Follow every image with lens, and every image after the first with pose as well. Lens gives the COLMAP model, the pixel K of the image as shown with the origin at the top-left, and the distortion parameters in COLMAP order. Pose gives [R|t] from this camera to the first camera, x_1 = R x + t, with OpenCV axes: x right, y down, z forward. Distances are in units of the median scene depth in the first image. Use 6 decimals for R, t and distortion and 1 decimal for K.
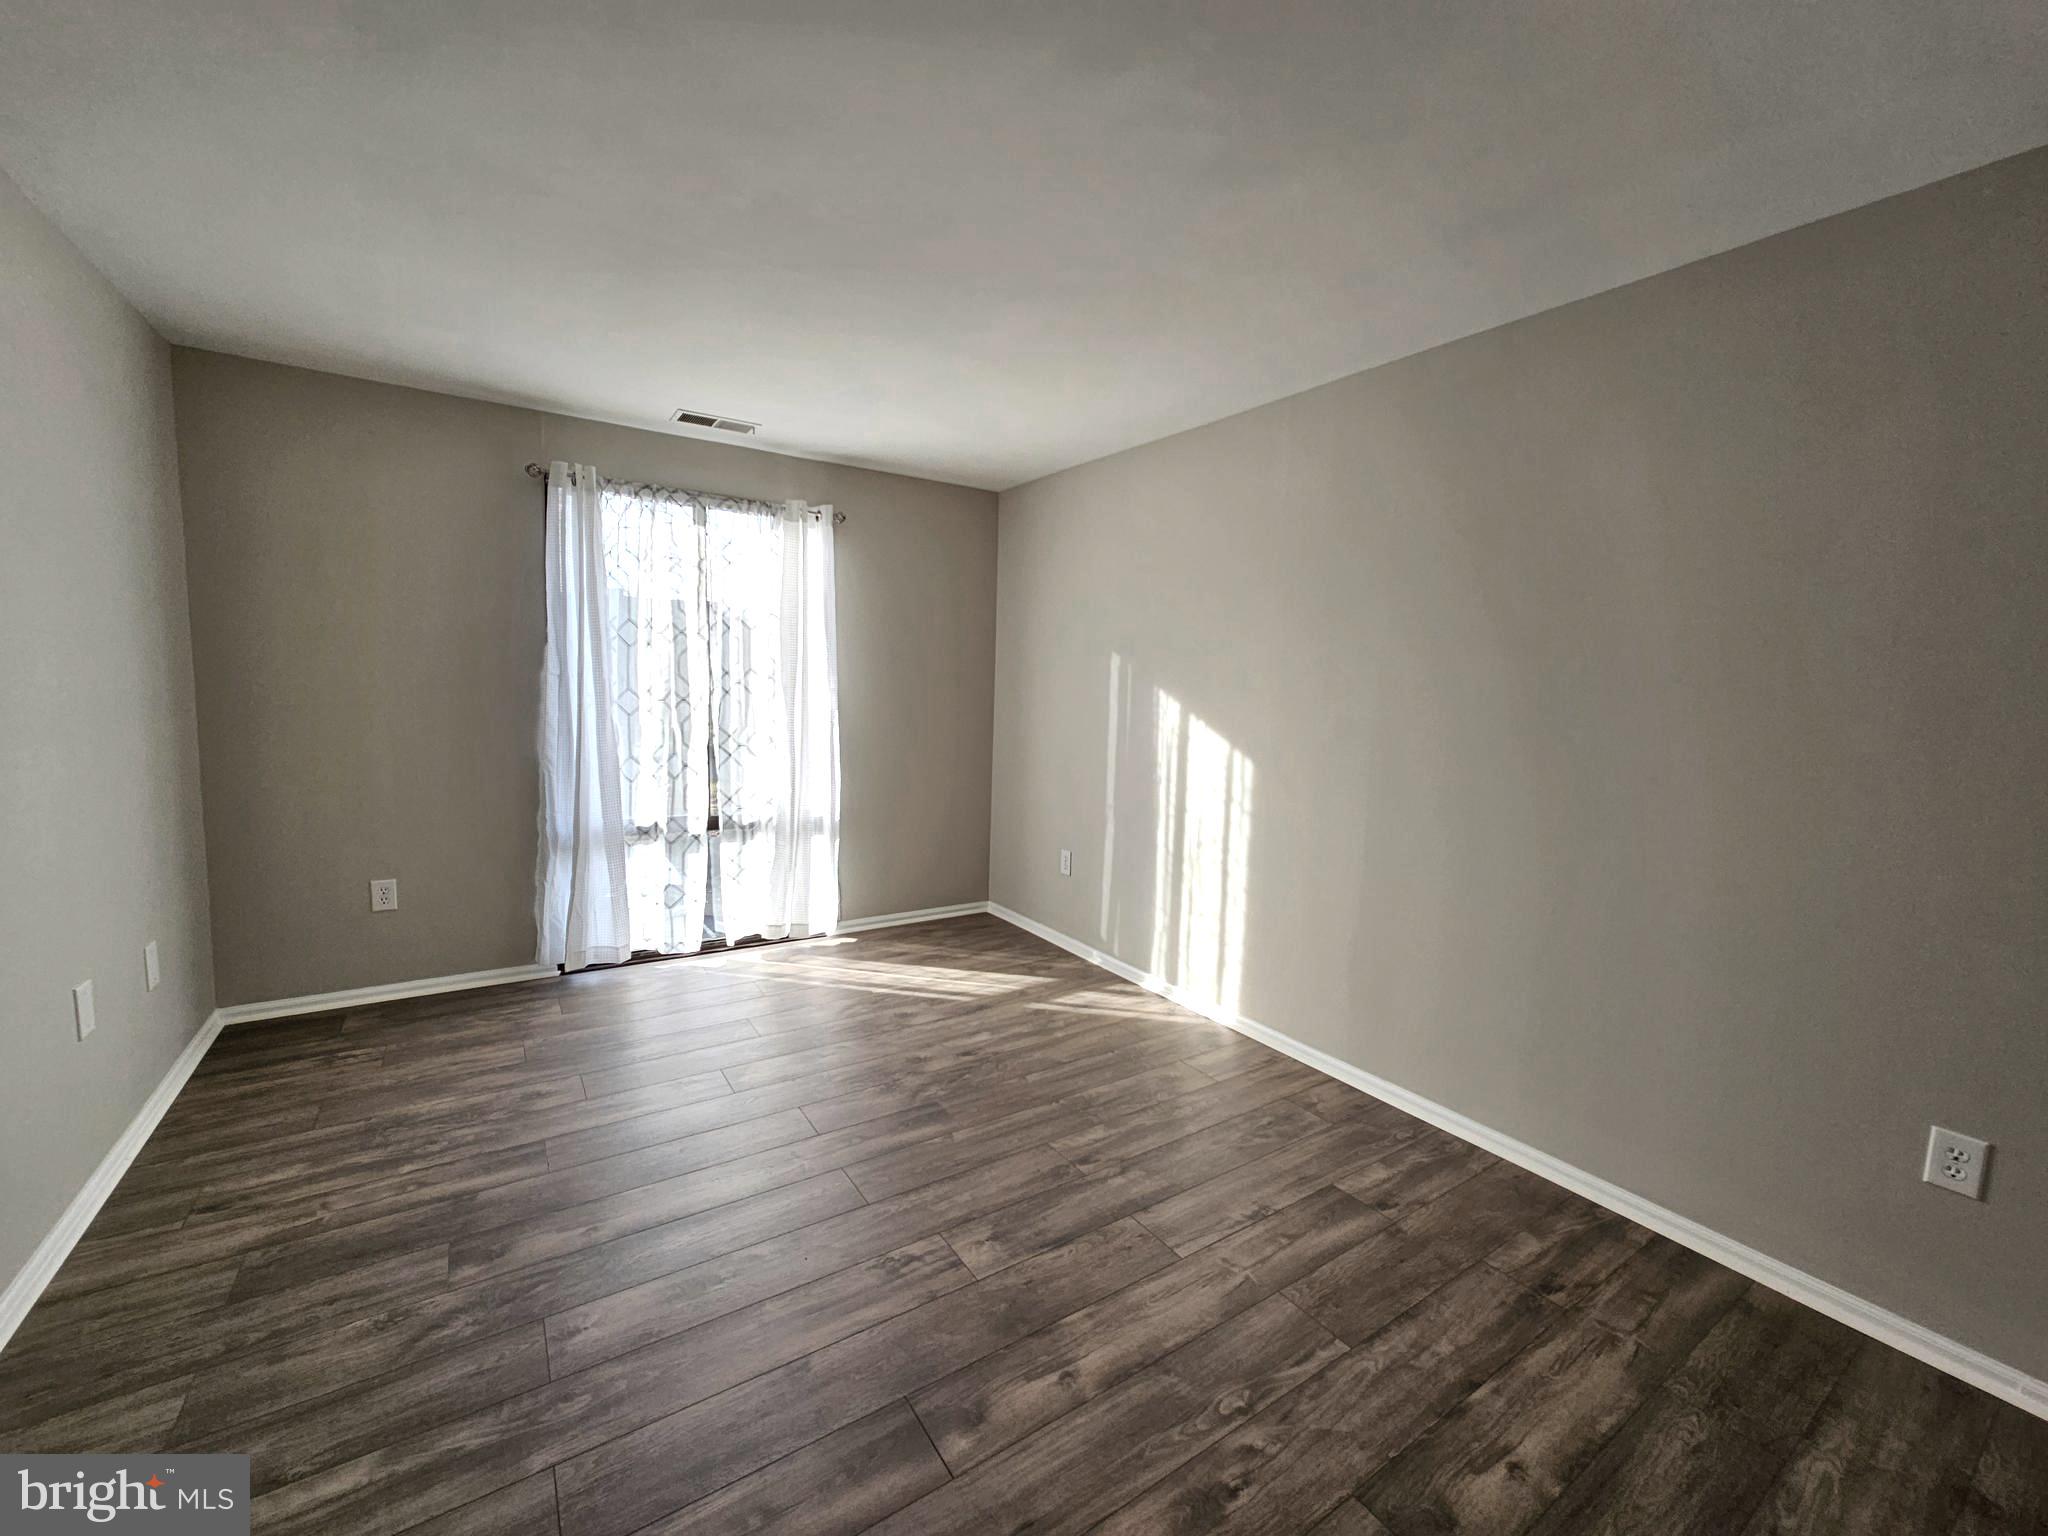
lens RADIAL K [[830.1, 0, 1024.0], [0, 830.1, 768.0], [0, 0, 1]] dist [-0.000852, -0.000108]
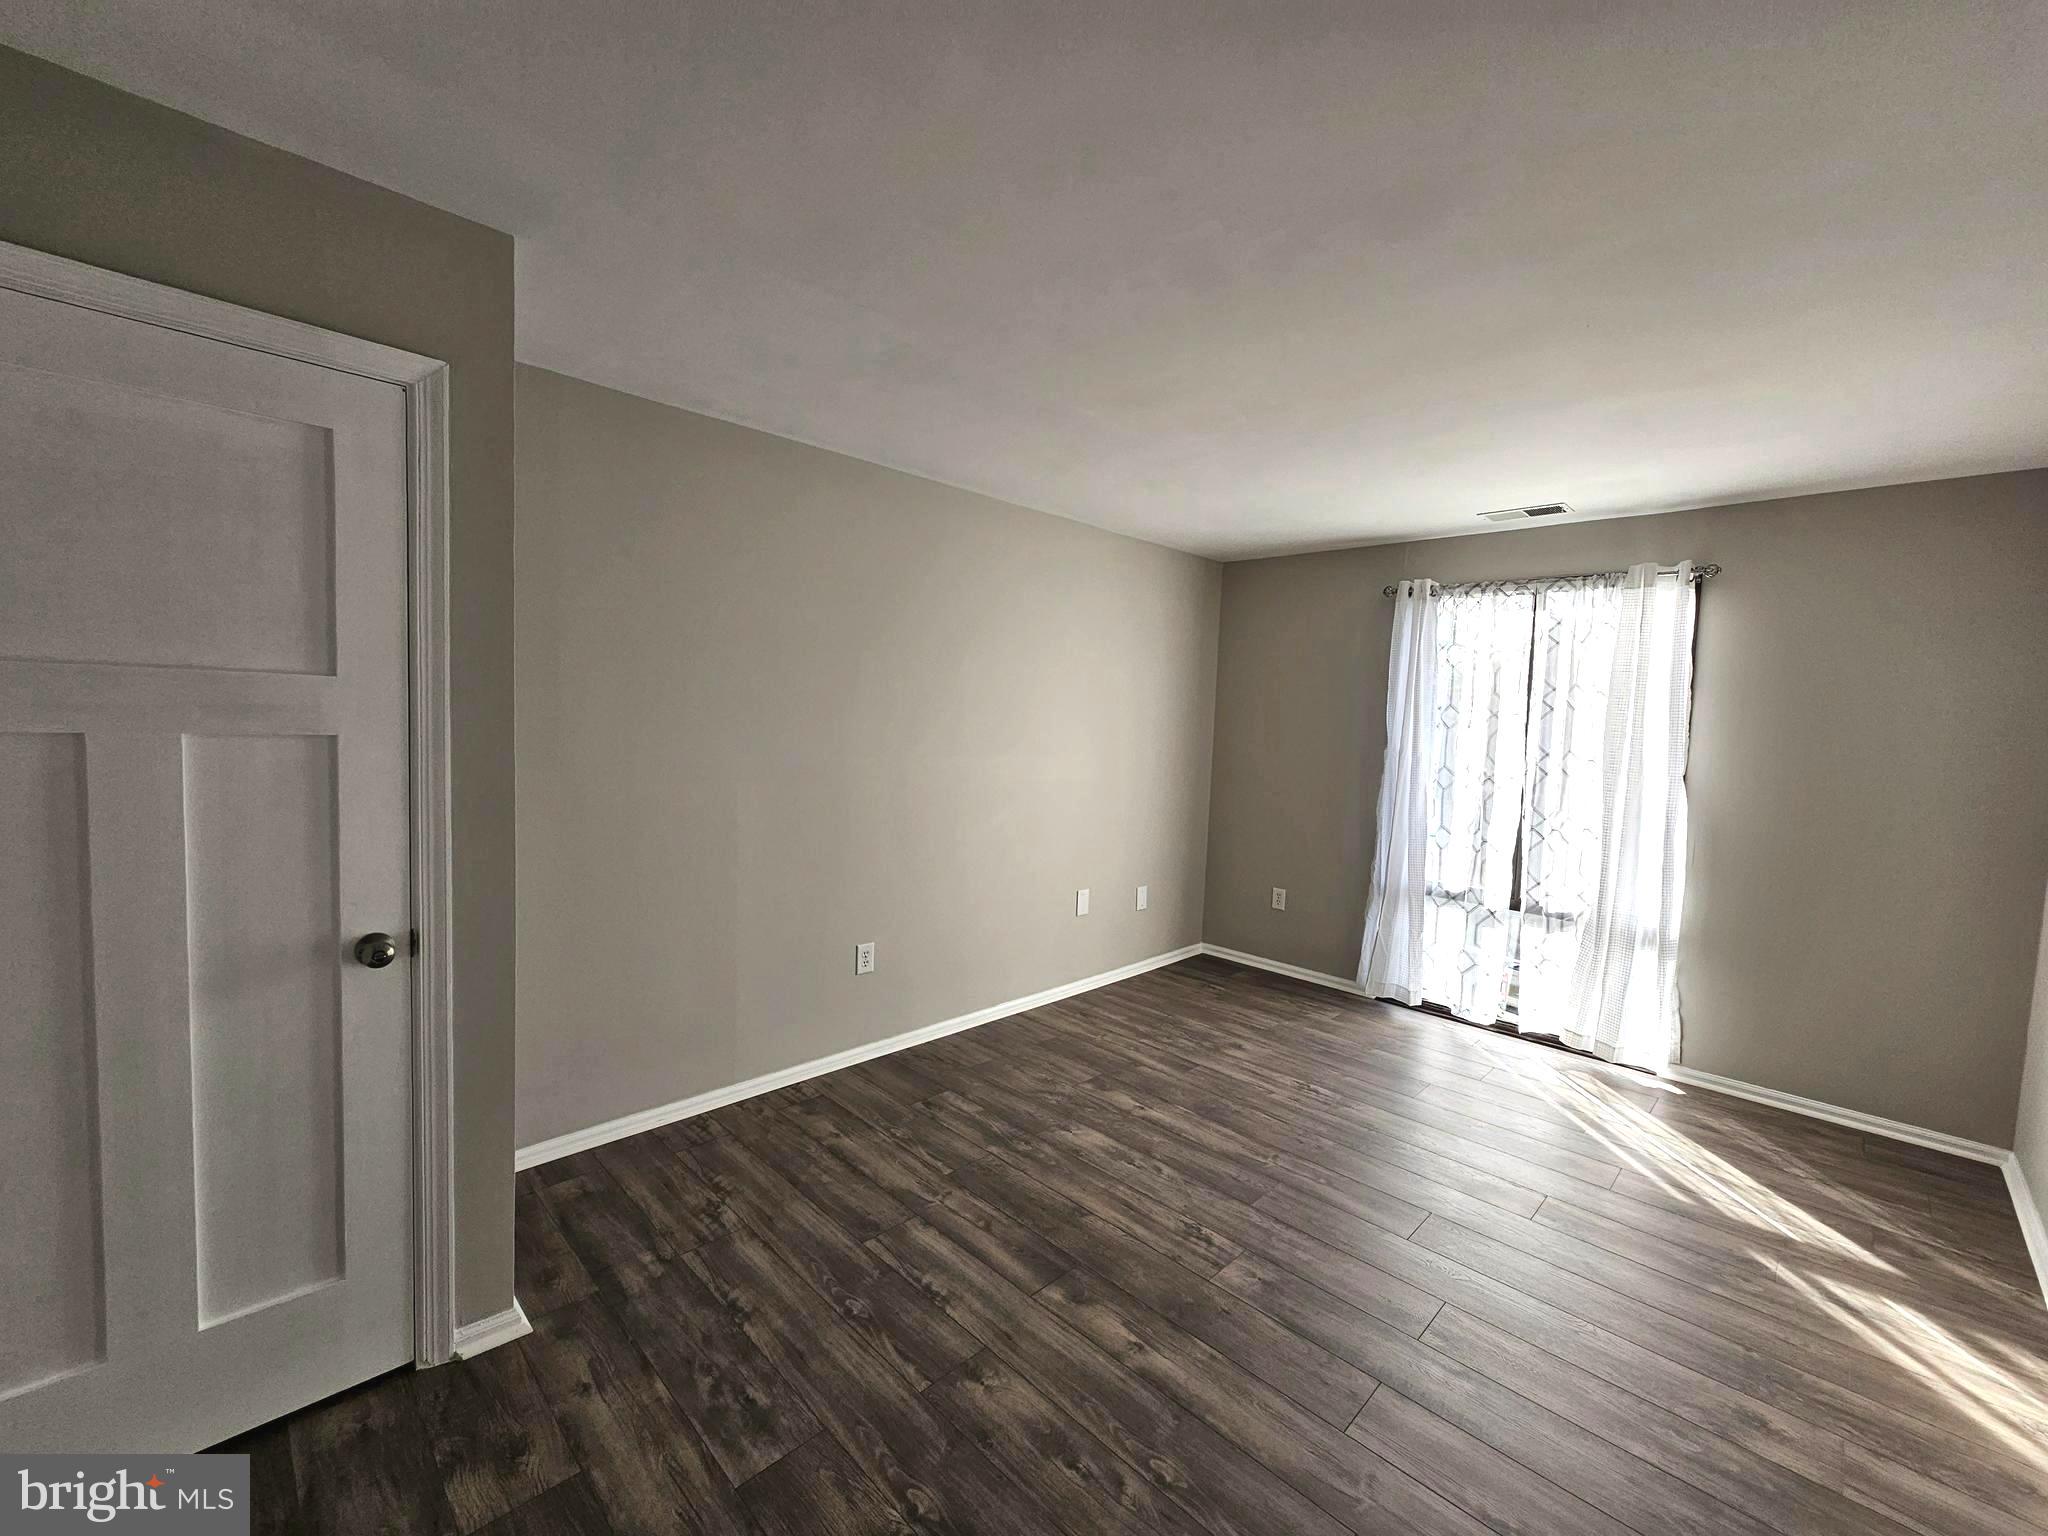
lens RADIAL K [[836.2, 0, 1033.5], [0, 836.2, 766.5], [0, 0, 1]] dist [-0.001668, 0.000559]
pose [[0.199034, 0.040095, -0.979172, 0.539584], [-0.131785, 0.991182, 0.013799, -0.038238], [0.971091, 0.126294, 0.202562, 0.238859]]
